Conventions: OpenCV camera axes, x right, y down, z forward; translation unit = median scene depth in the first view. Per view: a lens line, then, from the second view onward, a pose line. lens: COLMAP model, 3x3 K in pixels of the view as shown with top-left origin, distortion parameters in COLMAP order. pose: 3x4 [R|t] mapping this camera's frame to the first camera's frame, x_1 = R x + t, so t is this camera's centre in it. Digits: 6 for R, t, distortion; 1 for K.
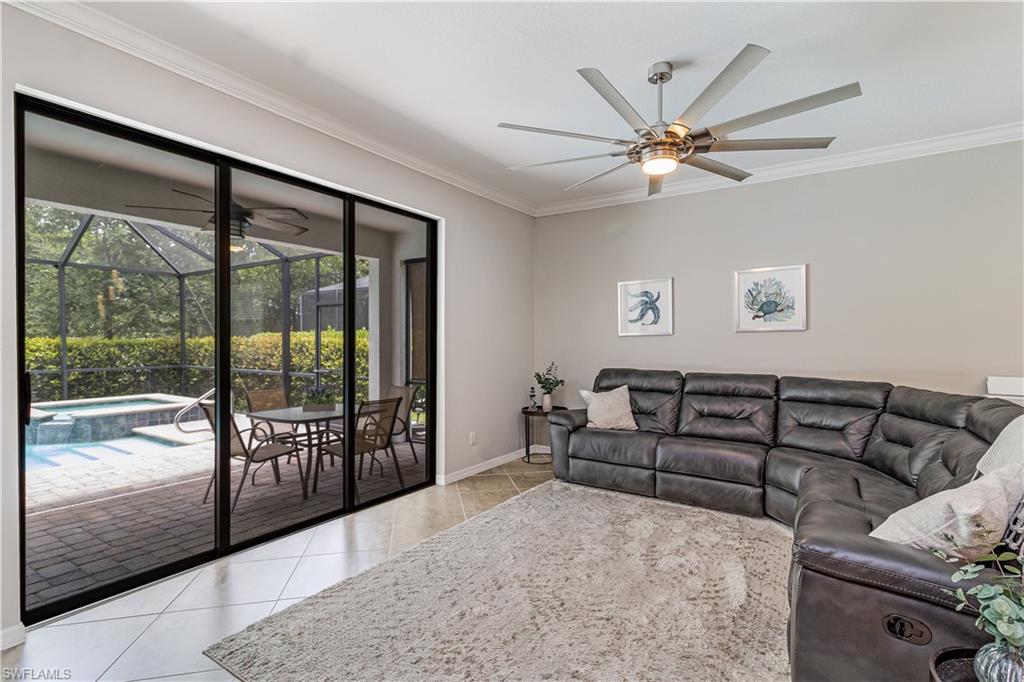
lens RADIAL K [[480.3, 0, 522.0], [0, 480.3, 346.5], [0, 0, 1]] dist [0.003305, 0.001229]
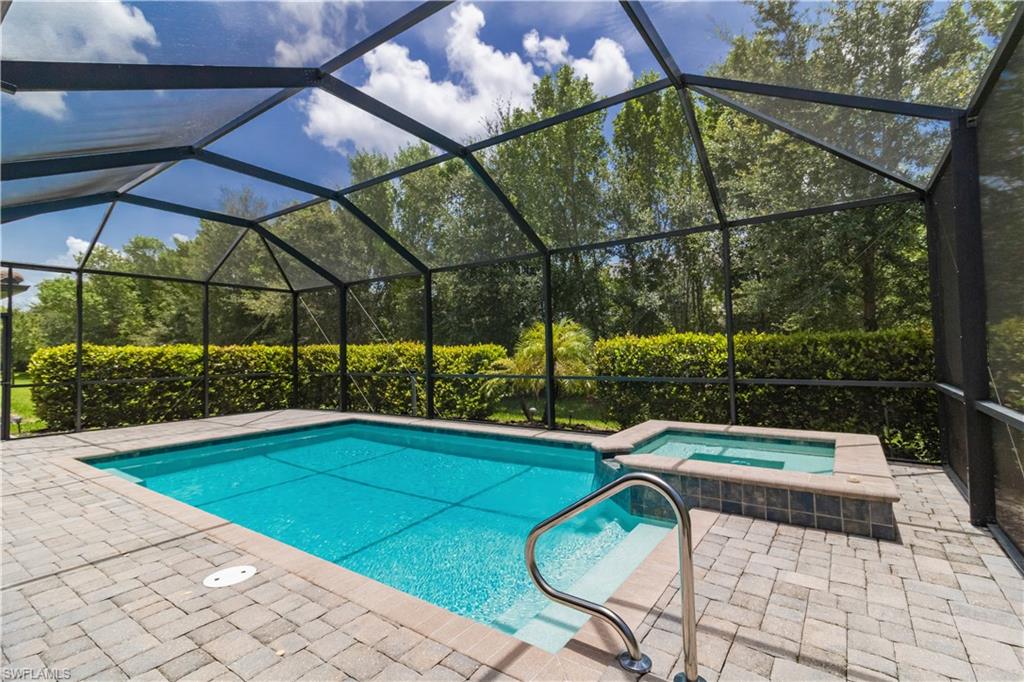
lens RADIAL K [[480.3, 0, 517.6], [0, 480.3, 339.5], [0, 0, 1]] dist [0.003305, 0.001229]
pose [[-0.023450, -0.028025, -0.999332, -0.568820], [-0.000123, 0.999607, -0.028030, 0.025415], [0.999725, -0.000534, -0.023444, 1.511448]]
